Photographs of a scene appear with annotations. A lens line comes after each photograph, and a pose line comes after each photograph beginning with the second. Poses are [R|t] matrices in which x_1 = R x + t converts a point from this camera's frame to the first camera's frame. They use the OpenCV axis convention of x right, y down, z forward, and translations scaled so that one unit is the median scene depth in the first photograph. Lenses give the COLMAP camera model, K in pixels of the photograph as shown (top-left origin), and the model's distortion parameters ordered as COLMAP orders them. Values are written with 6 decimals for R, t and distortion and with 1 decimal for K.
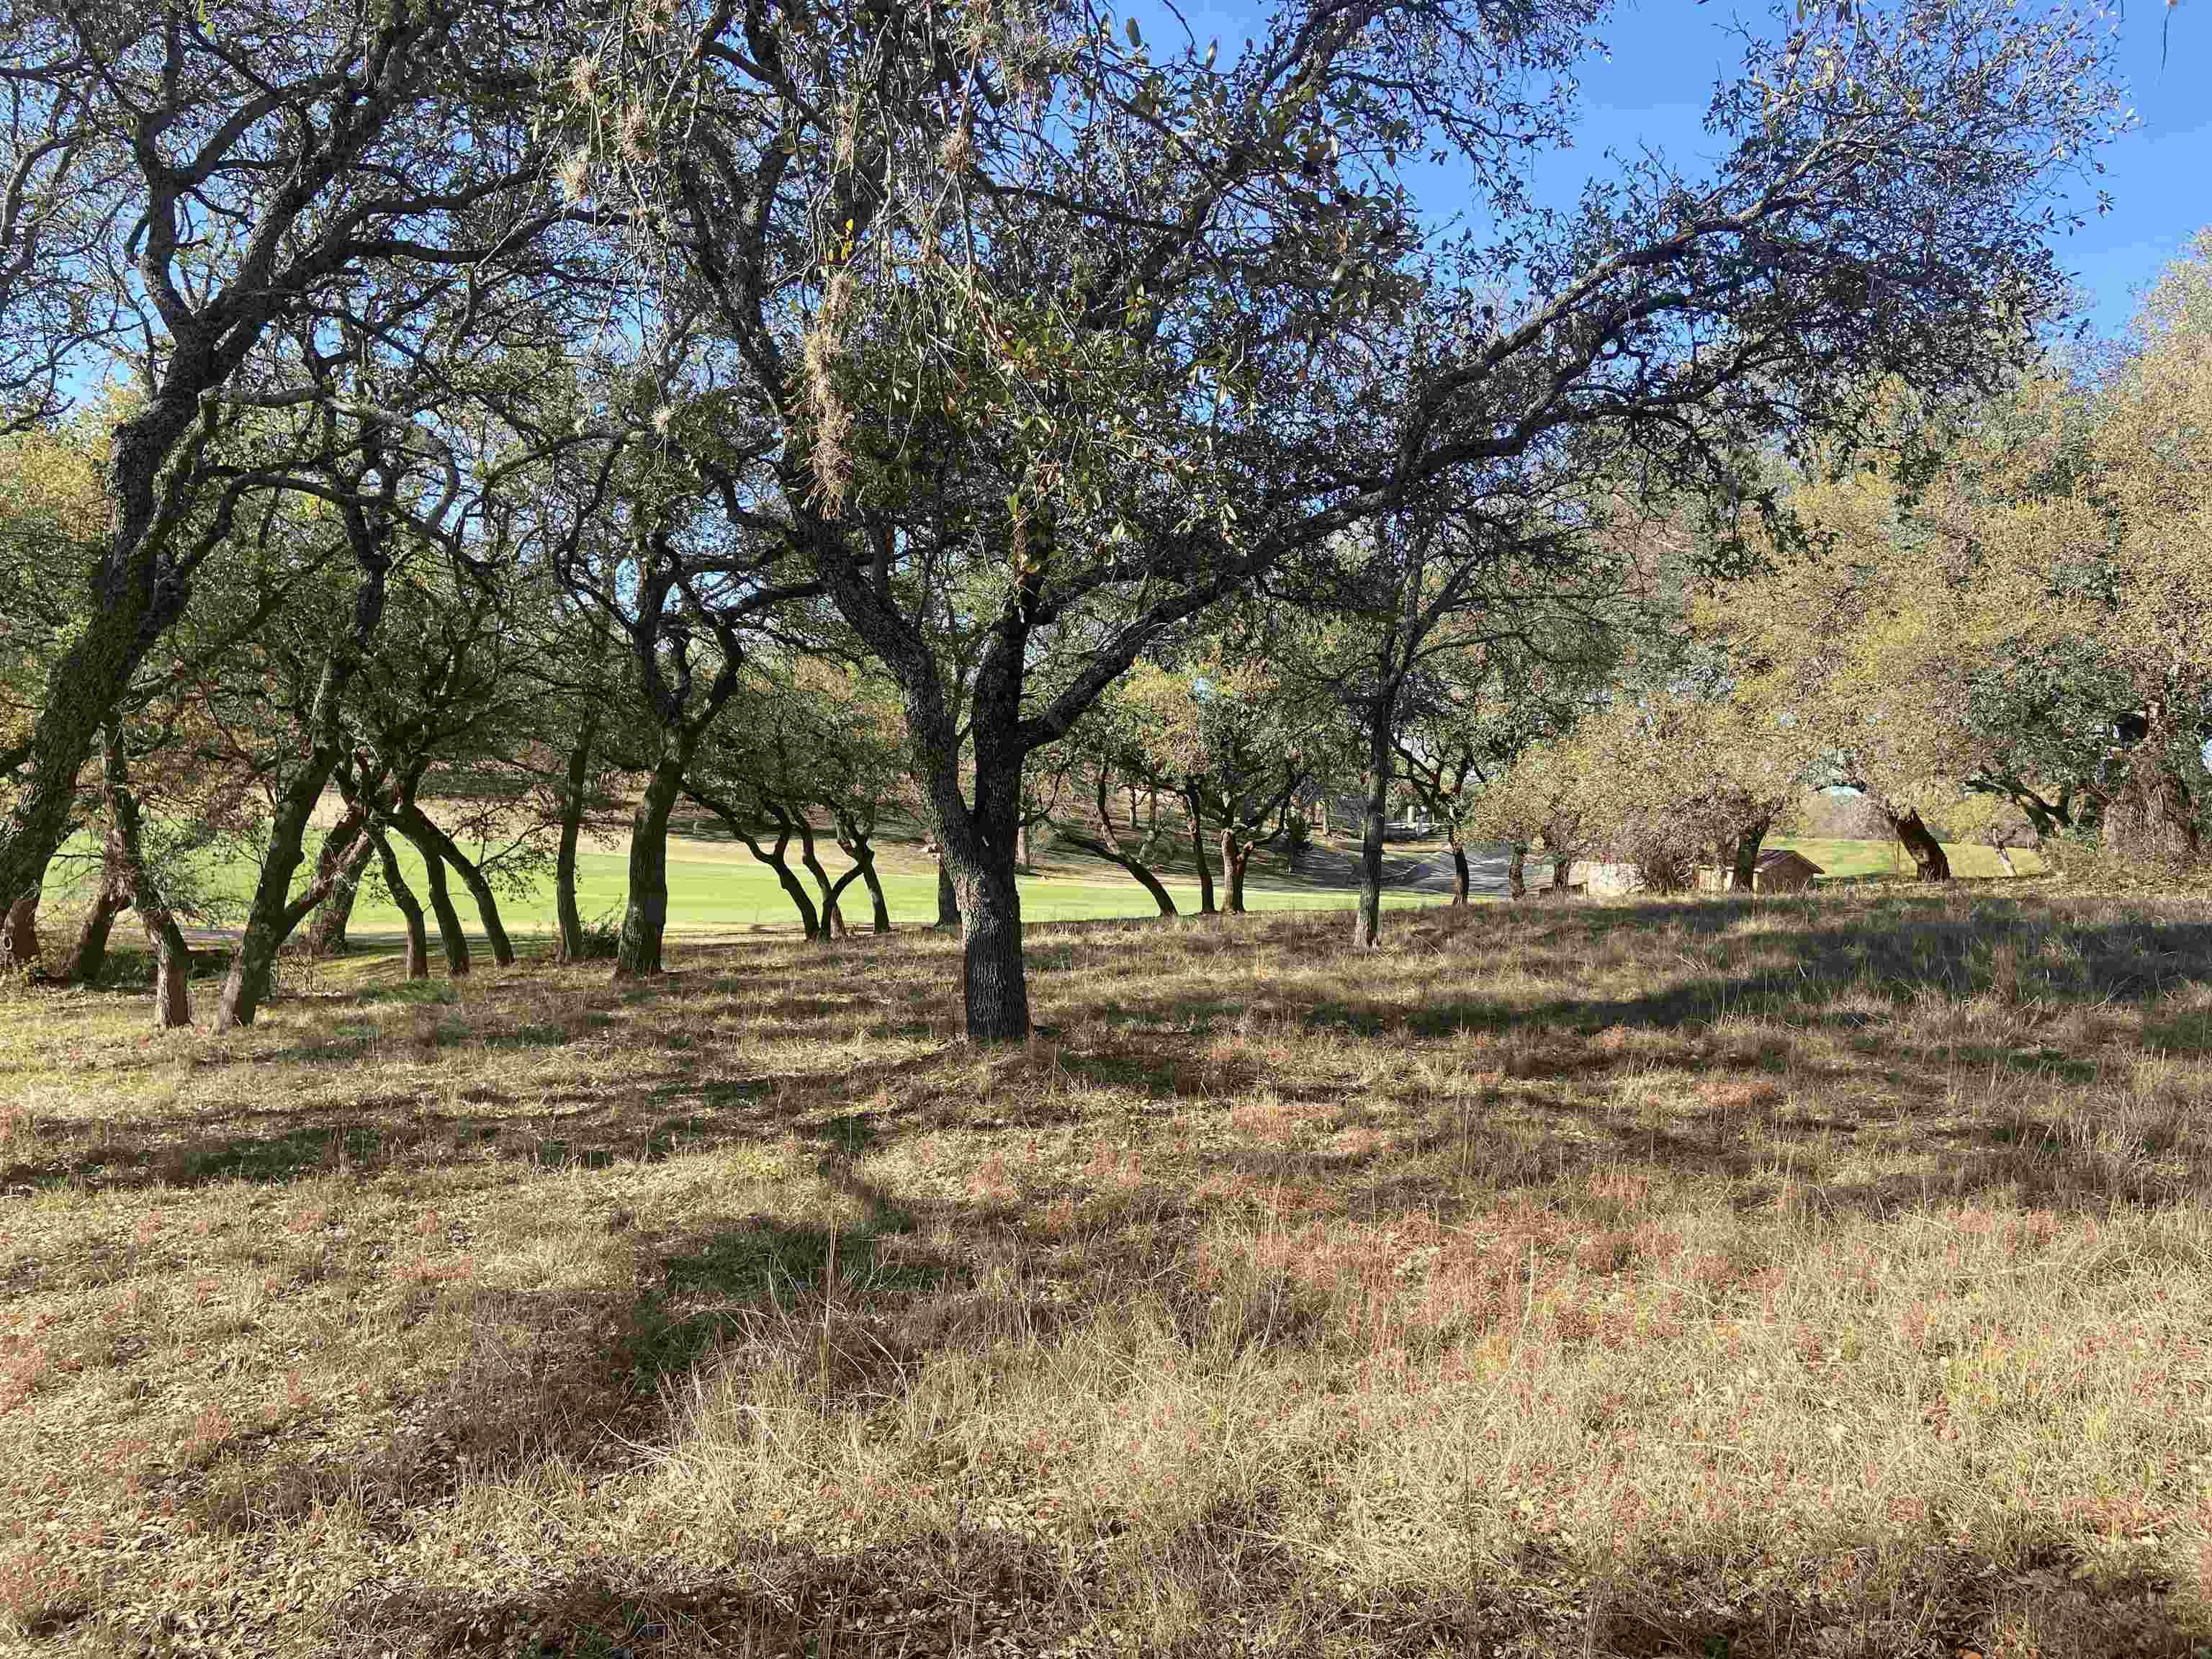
lens RADIAL K [[1719.7, 0, 1106.0], [0, 1719.7, 829.5], [0, 0, 1]] dist [0.138244, -0.192052]
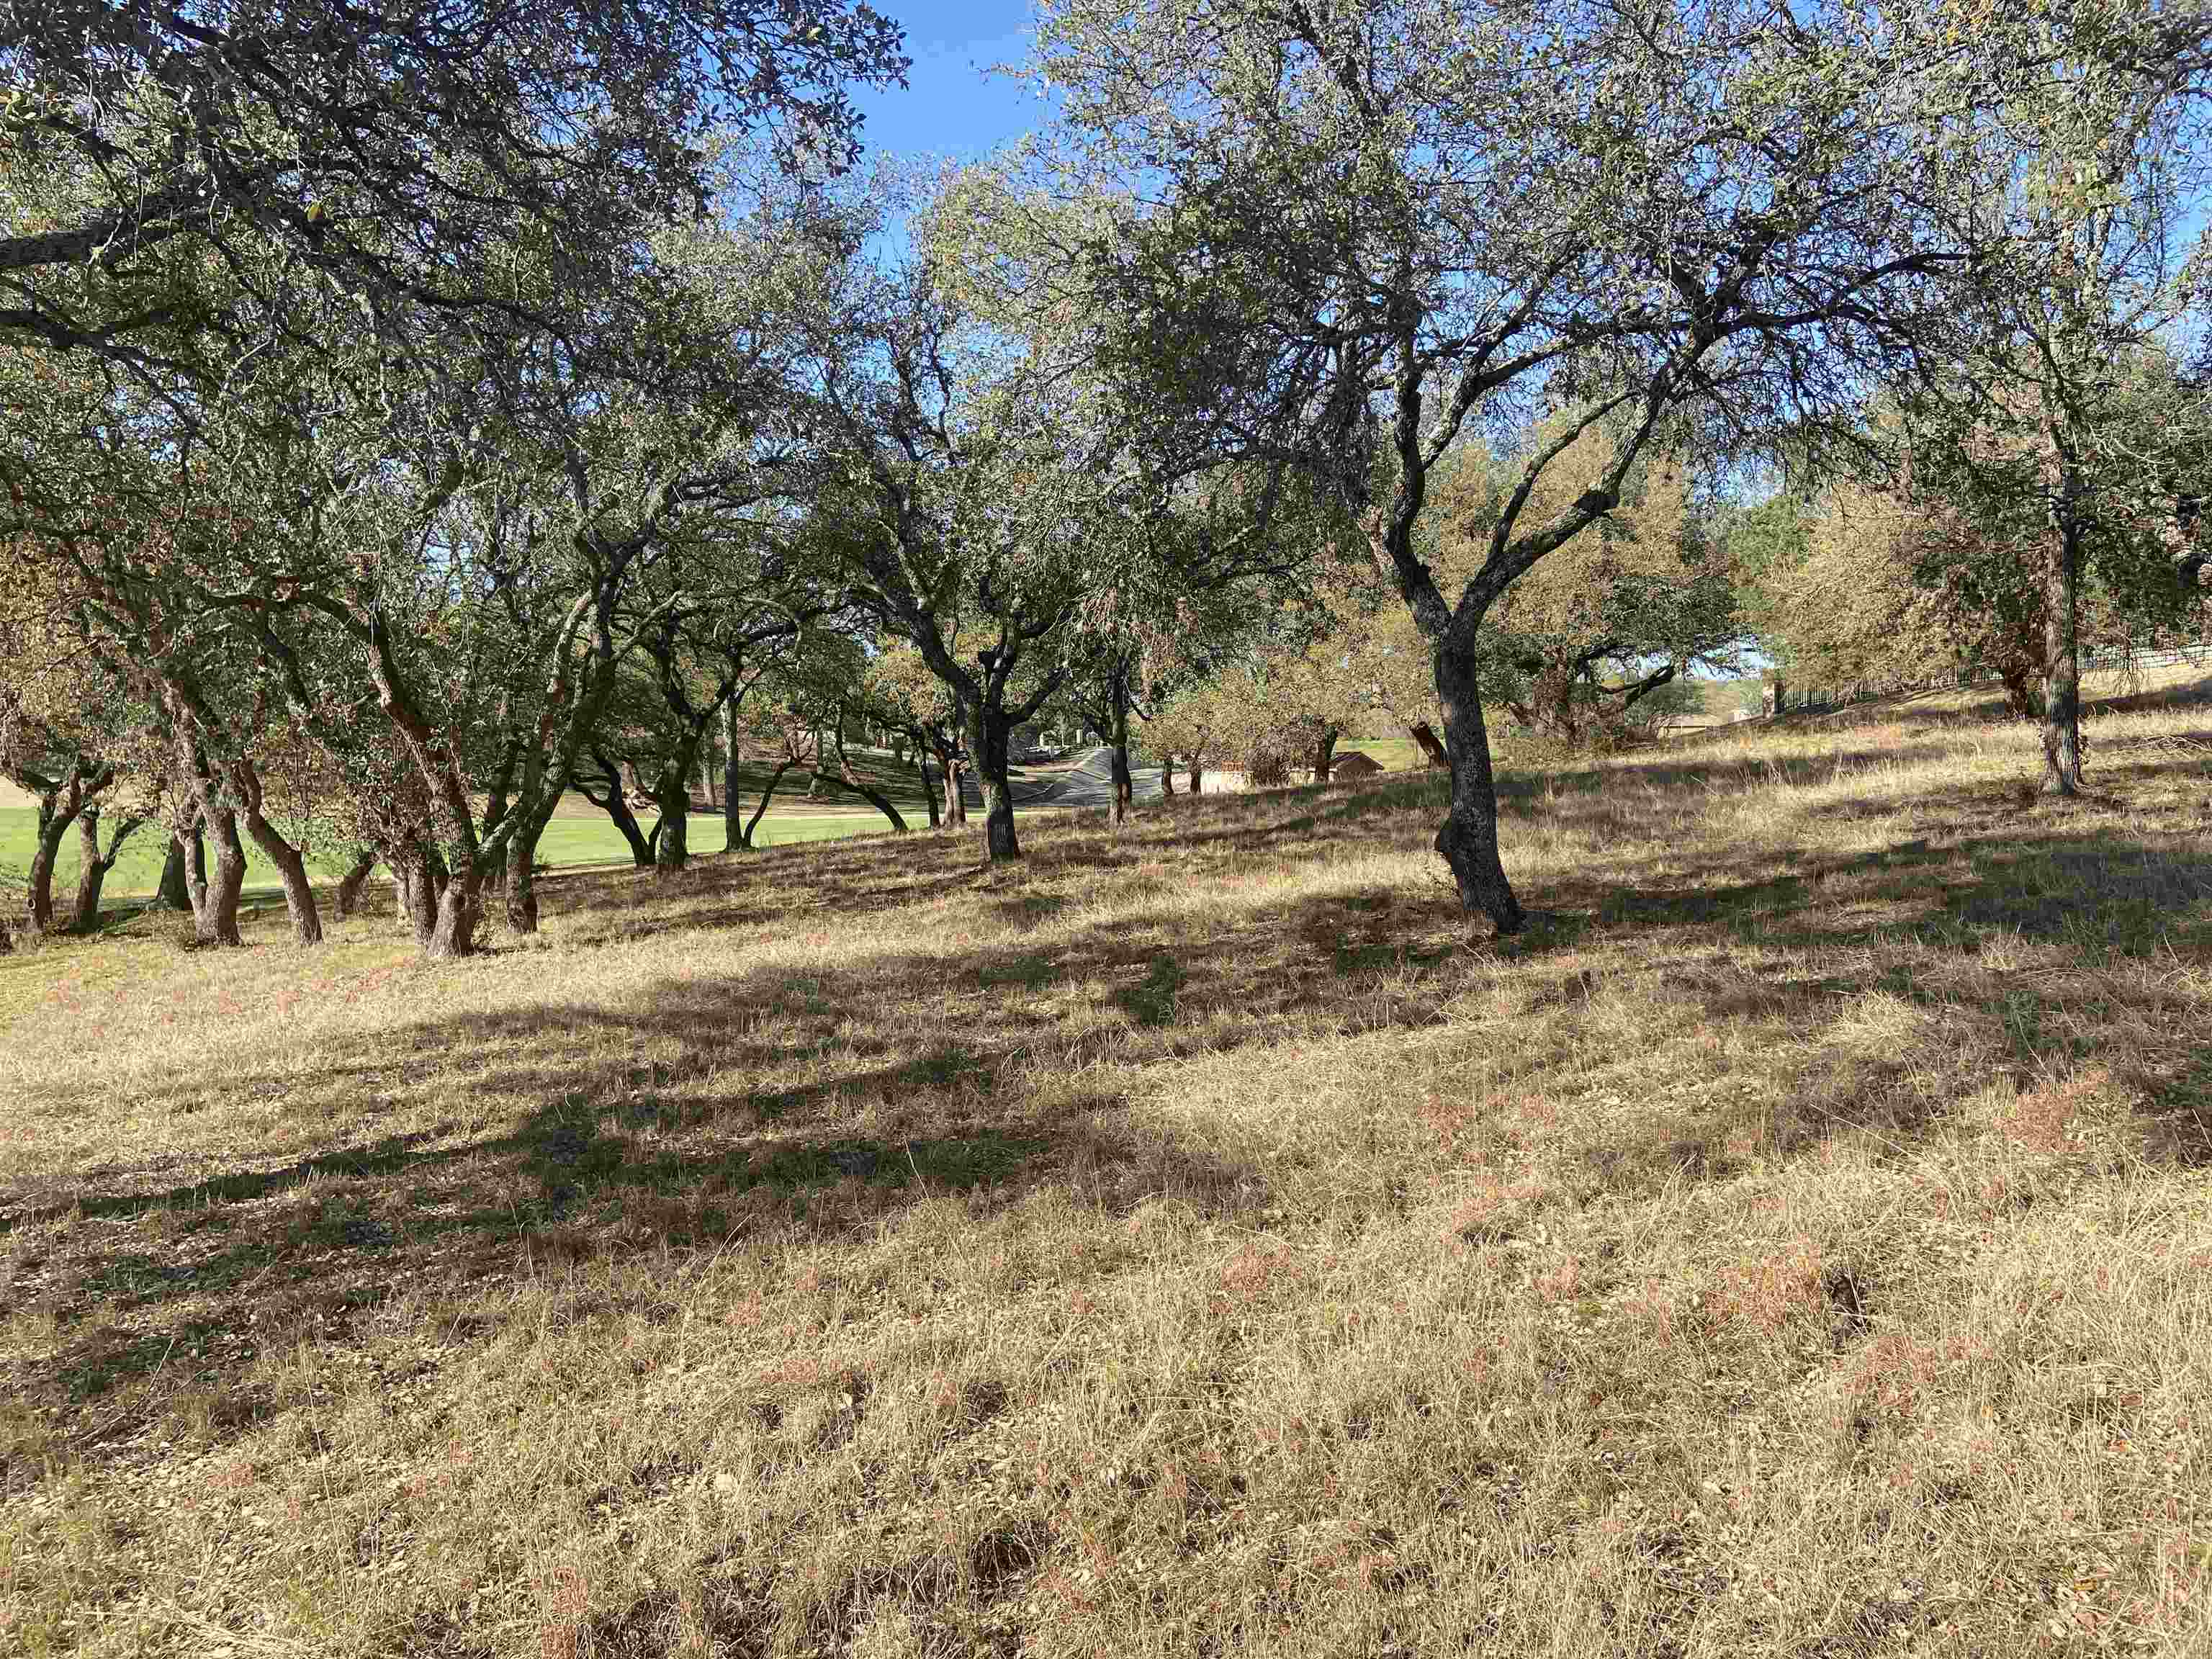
lens RADIAL K [[1719.7, 0, 1106.0], [0, 1719.7, 829.5], [0, 0, 1]] dist [0.138244, -0.192052]
pose [[0.972853, -0.067557, 0.221344, -0.110784], [0.058373, 0.997151, 0.047780, -0.003660], [-0.223941, -0.033562, 0.974025, -0.304397]]
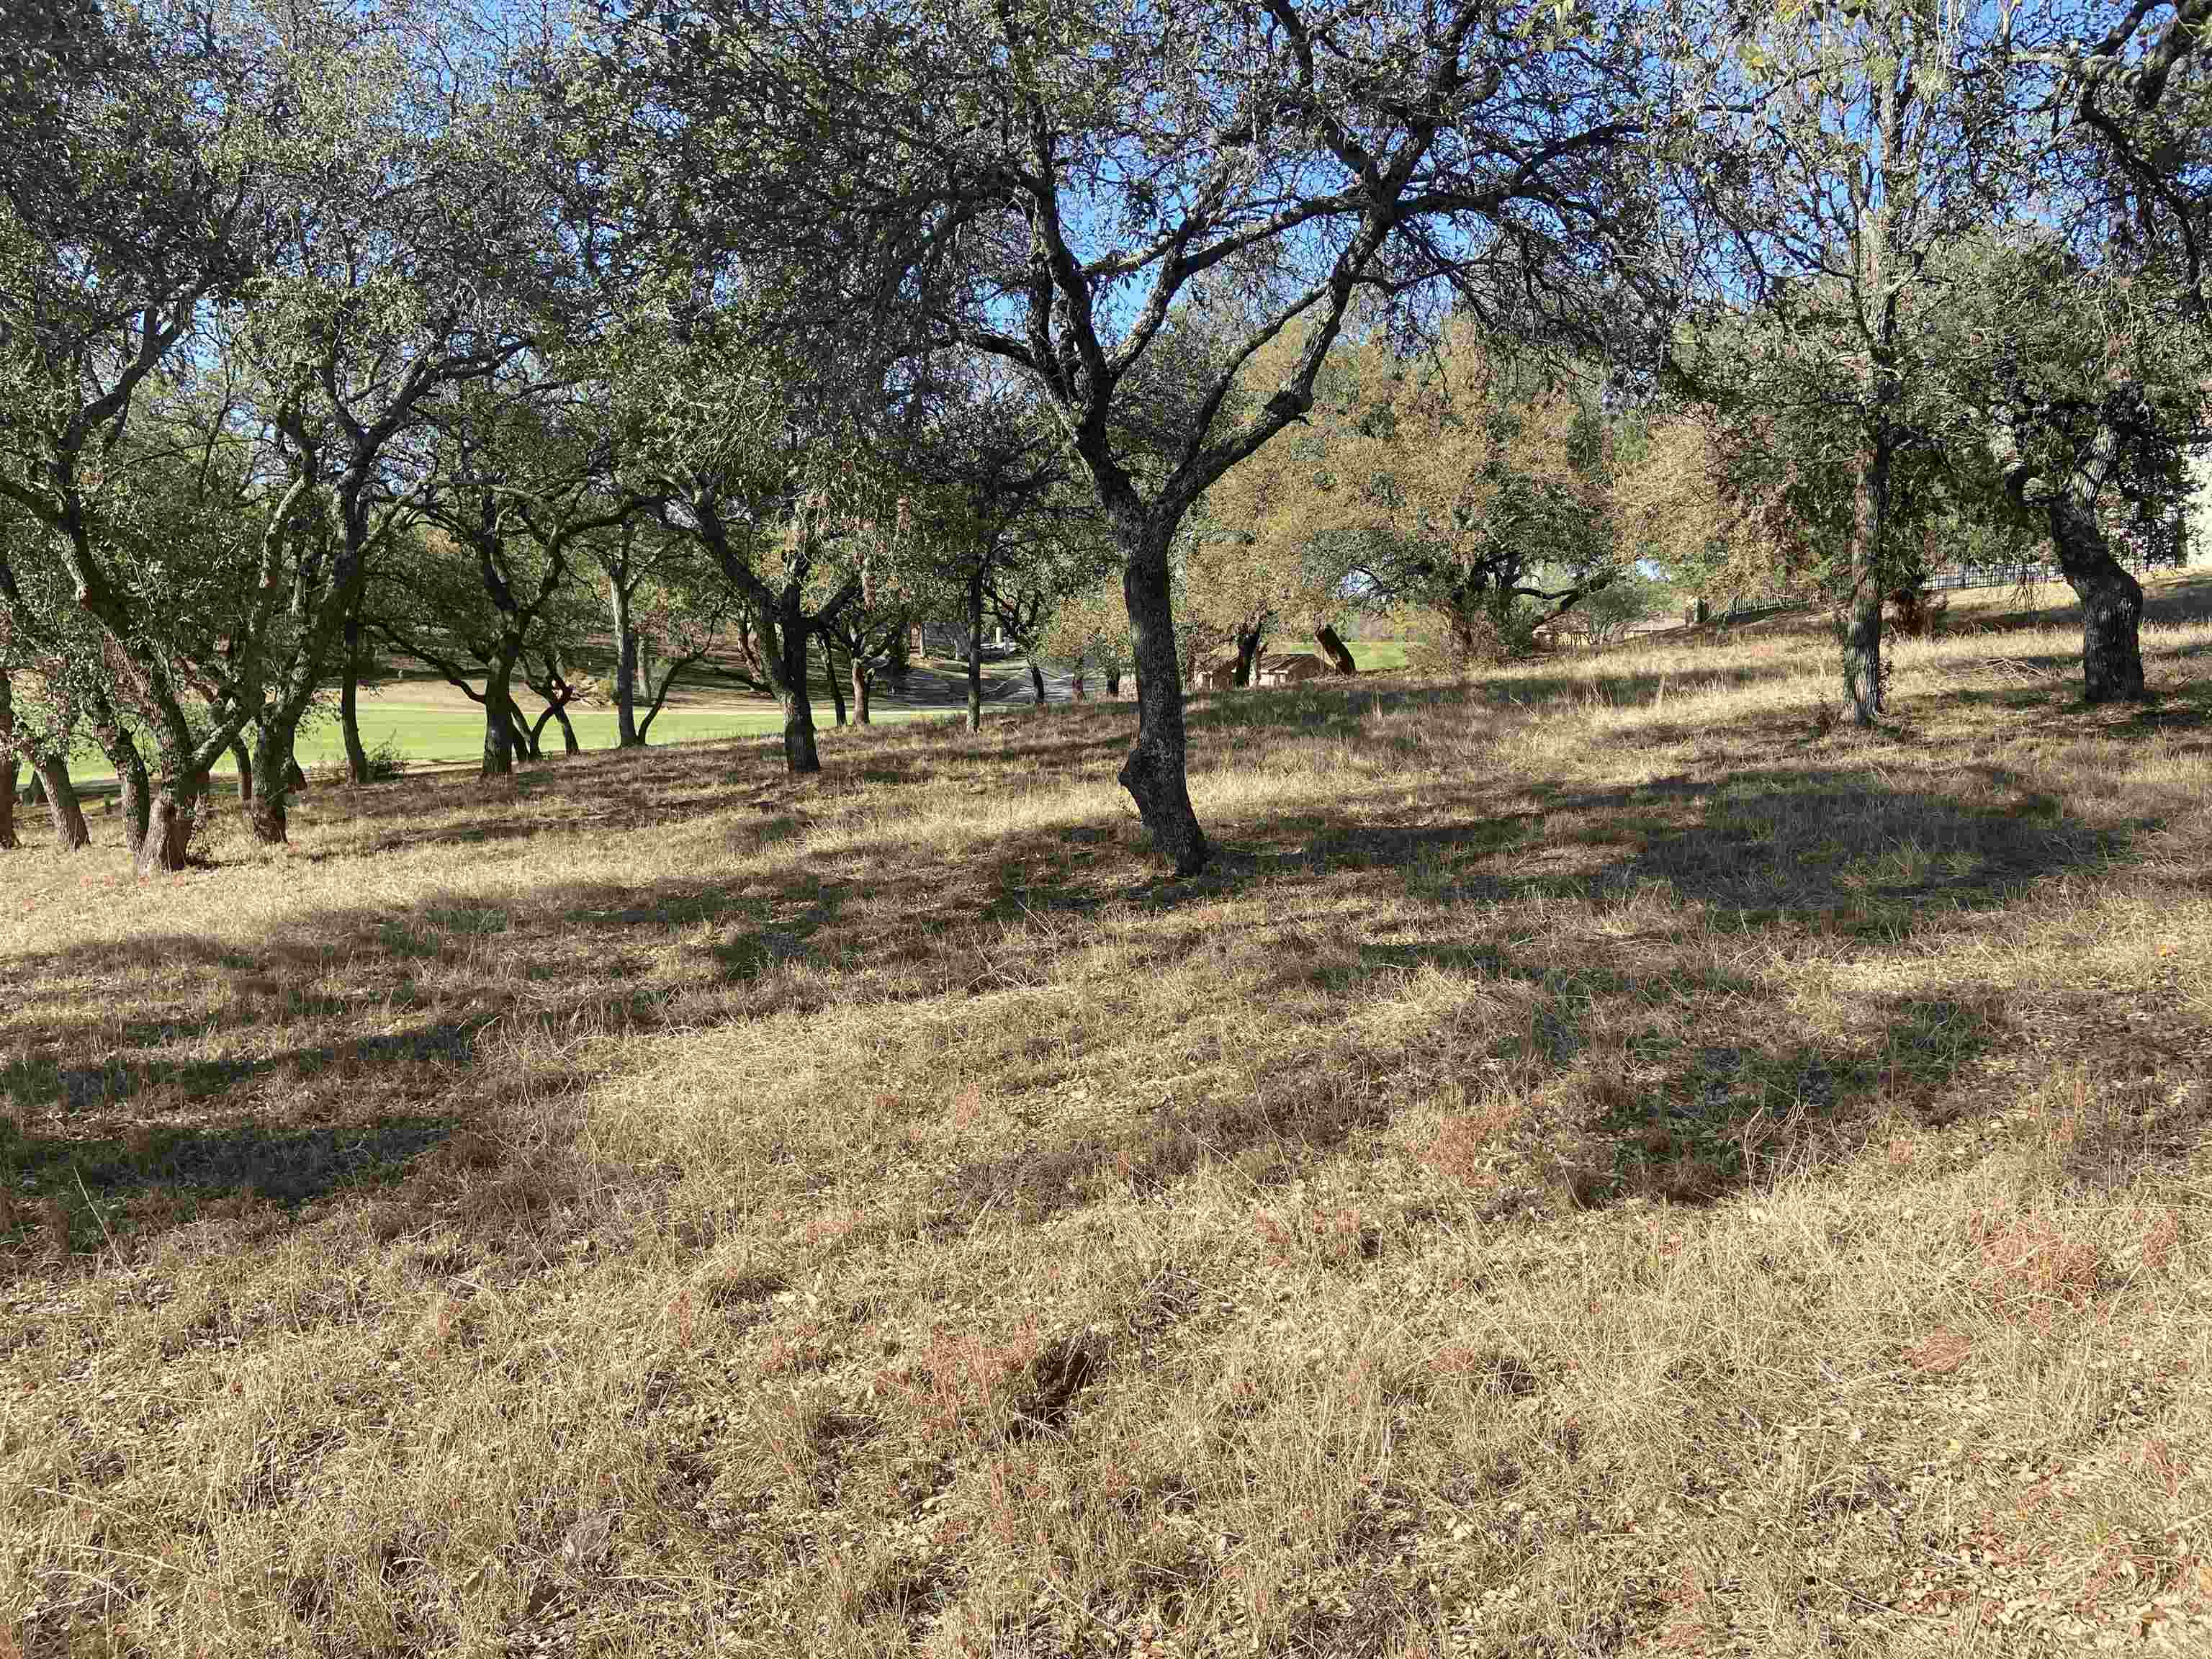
lens RADIAL K [[1719.7, 0, 1106.0], [0, 1719.7, 829.5], [0, 0, 1]] dist [0.138244, -0.192052]
pose [[0.971461, -0.067140, 0.227499, -0.049561], [0.043331, 0.993197, 0.108081, -0.005169], [-0.233208, -0.095139, 0.967762, -0.291159]]
